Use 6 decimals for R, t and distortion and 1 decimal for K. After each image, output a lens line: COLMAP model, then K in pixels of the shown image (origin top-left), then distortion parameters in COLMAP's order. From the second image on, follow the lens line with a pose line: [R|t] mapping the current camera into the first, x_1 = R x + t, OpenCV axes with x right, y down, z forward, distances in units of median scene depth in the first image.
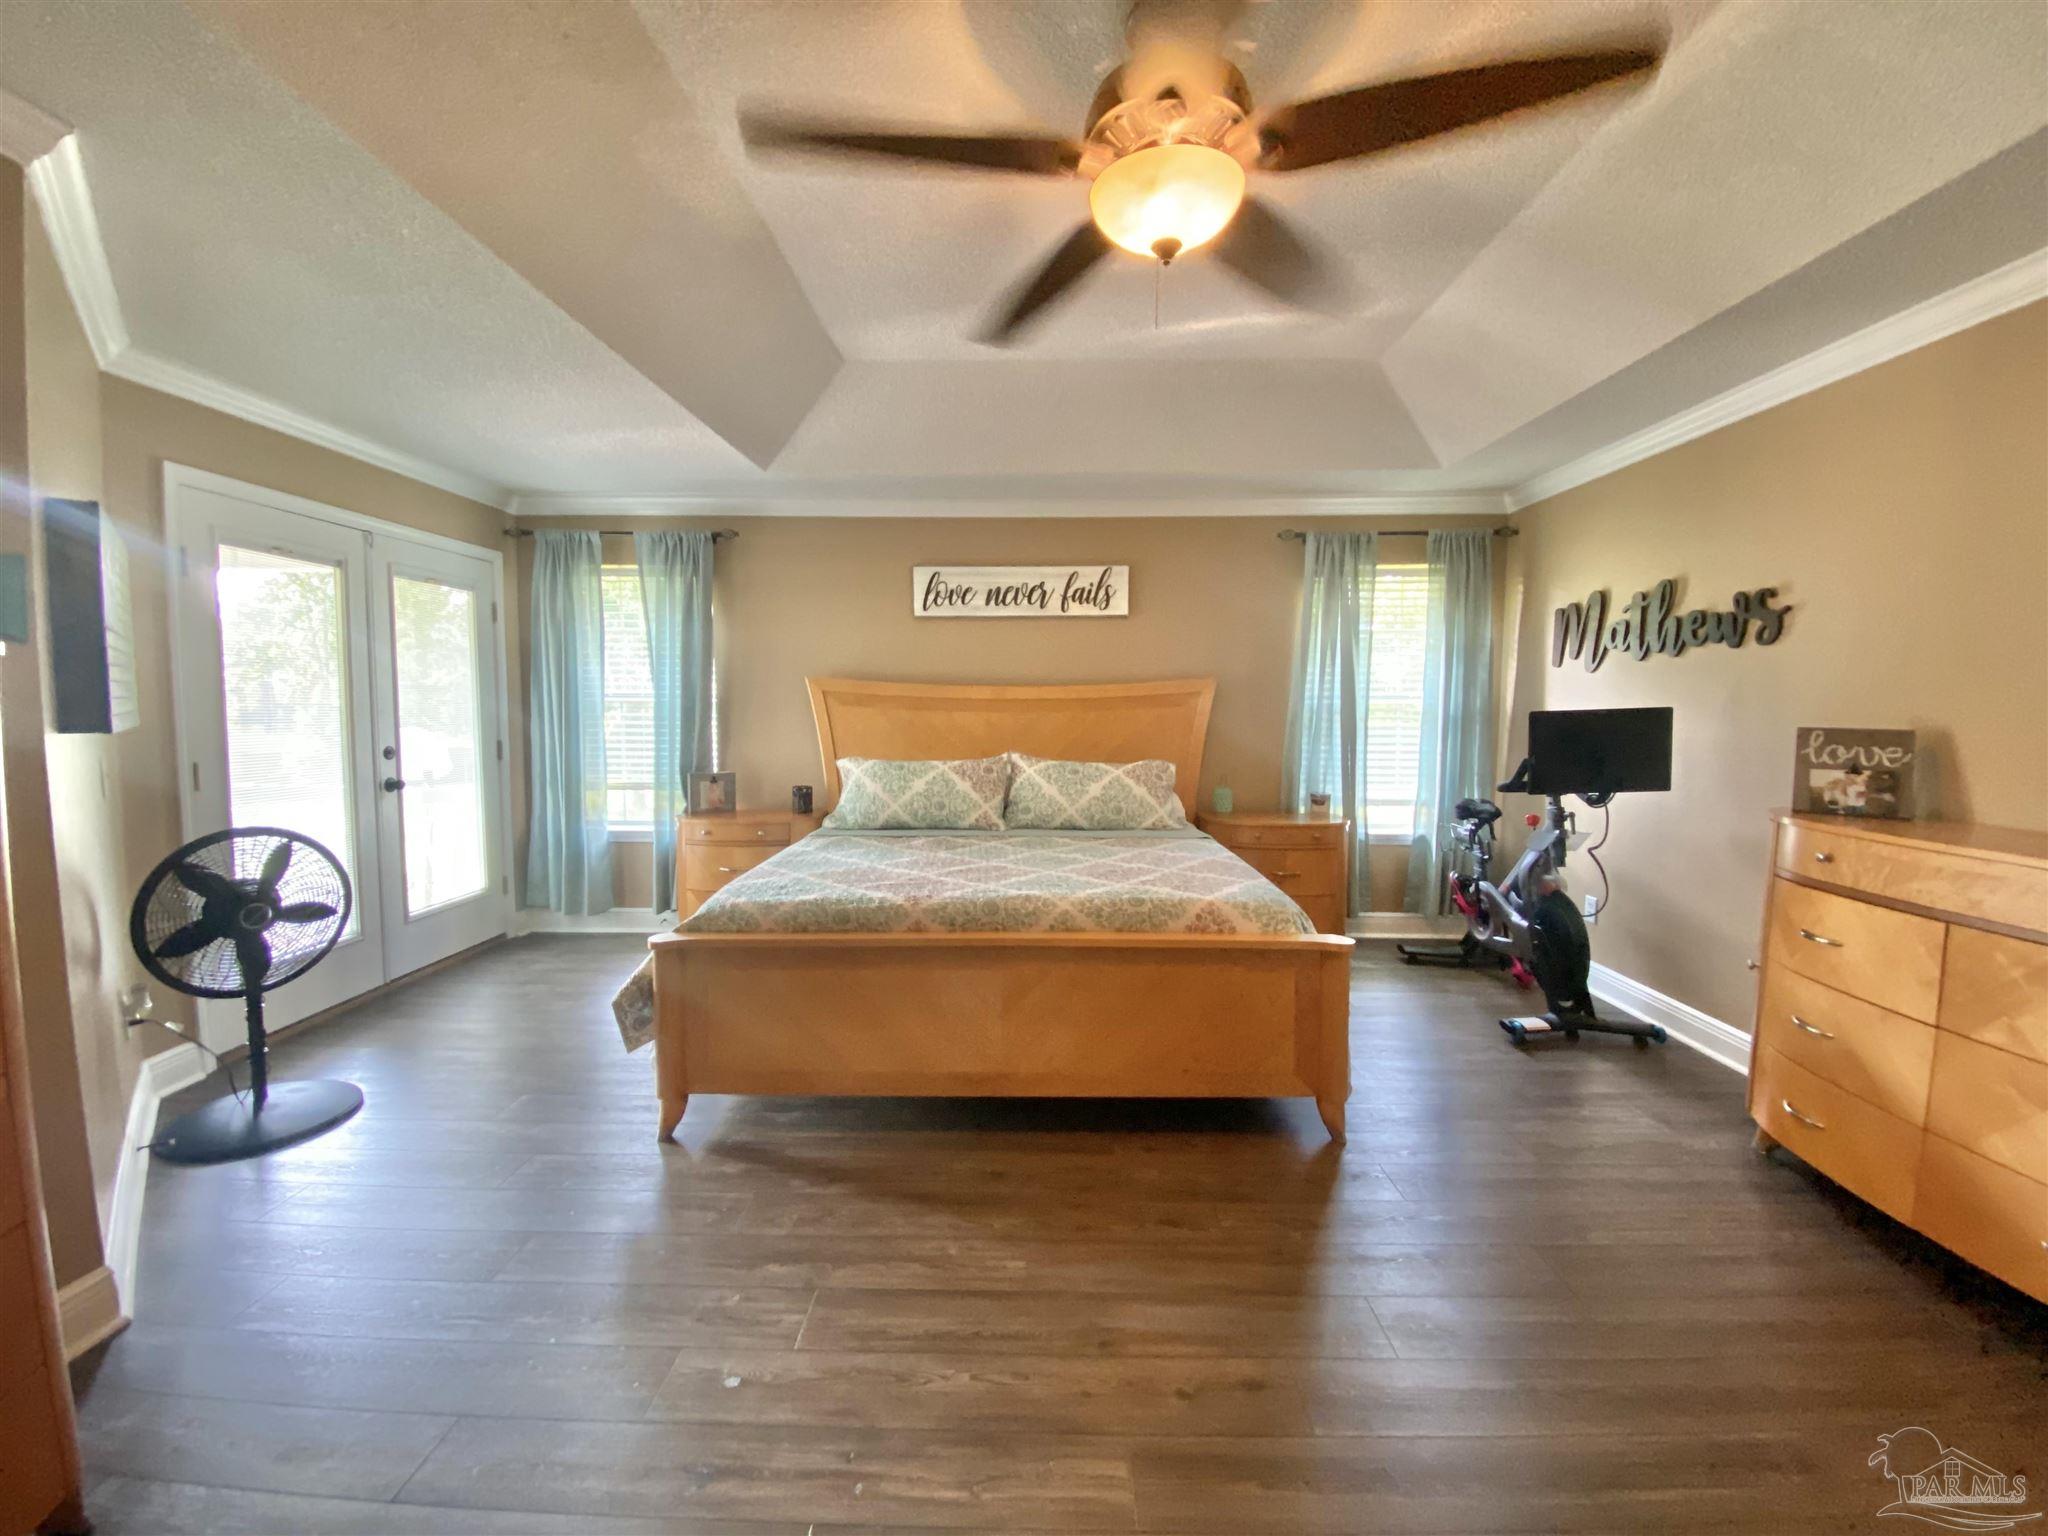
lens RADIAL K [[823.7, 0, 1022.6], [0, 823.7, 767.7], [0, 0, 1]] dist [0.004483, -0.001108]
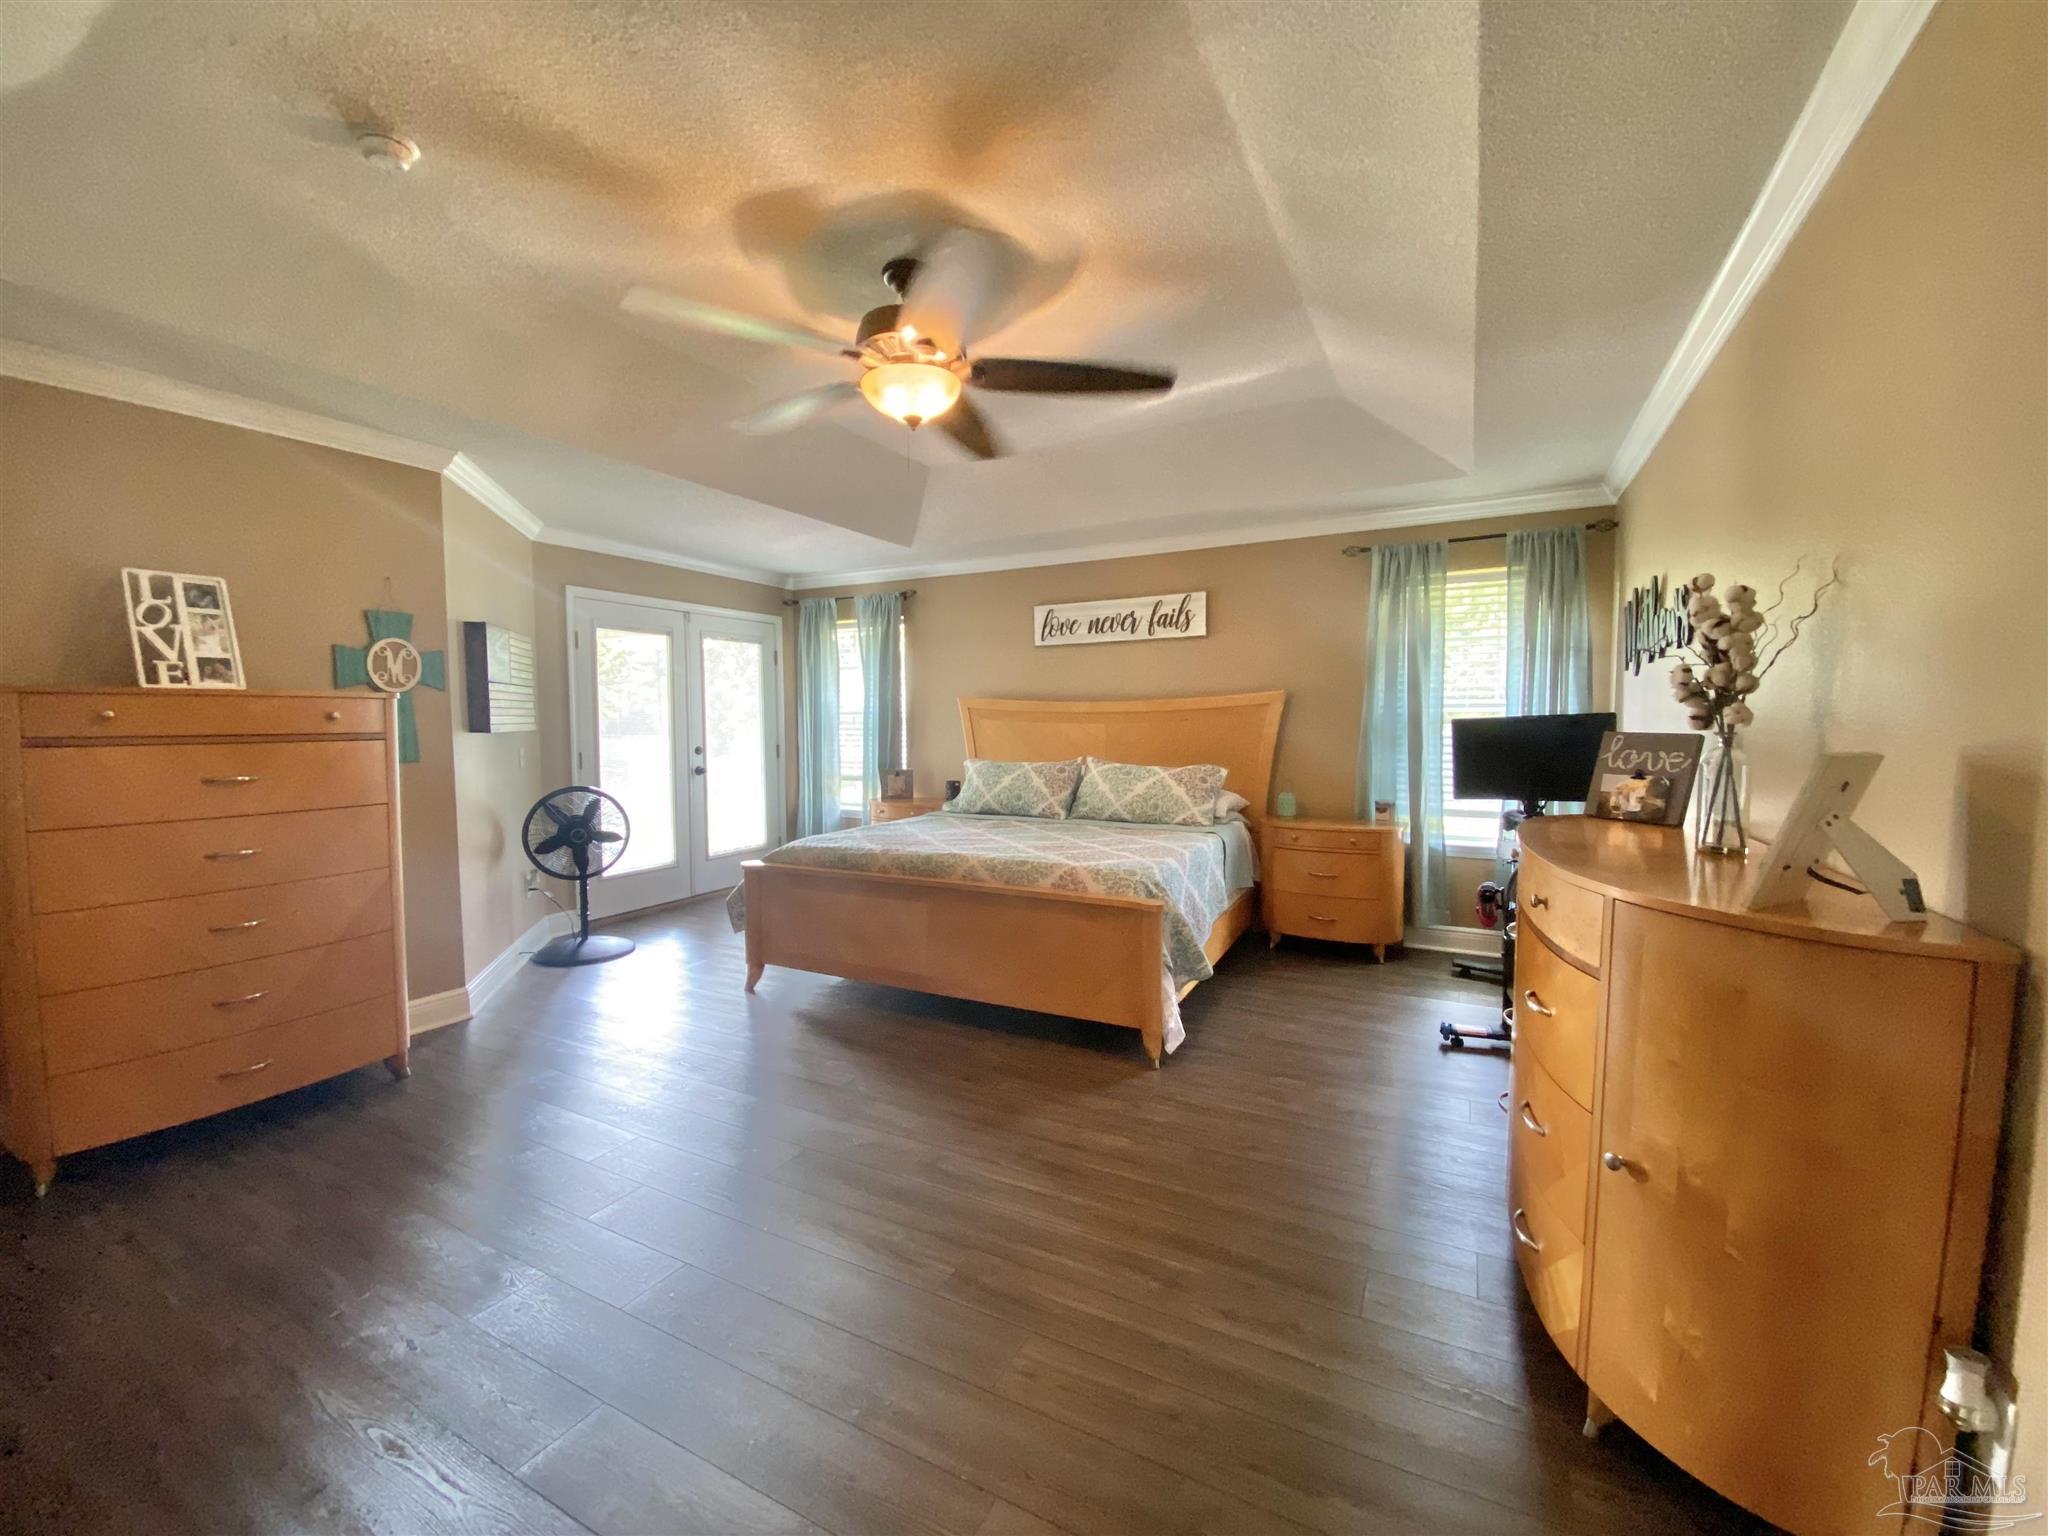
lens RADIAL K [[823.7, 0, 1019.9], [0, 823.7, 765.9], [0, 0, 1]] dist [0.004483, -0.001108]
pose [[0.891977, 0.016700, -0.451772, 0.439664], [-0.024780, 0.999621, -0.011974, 0.012600], [0.451401, 0.021876, 0.892053, -0.117618]]
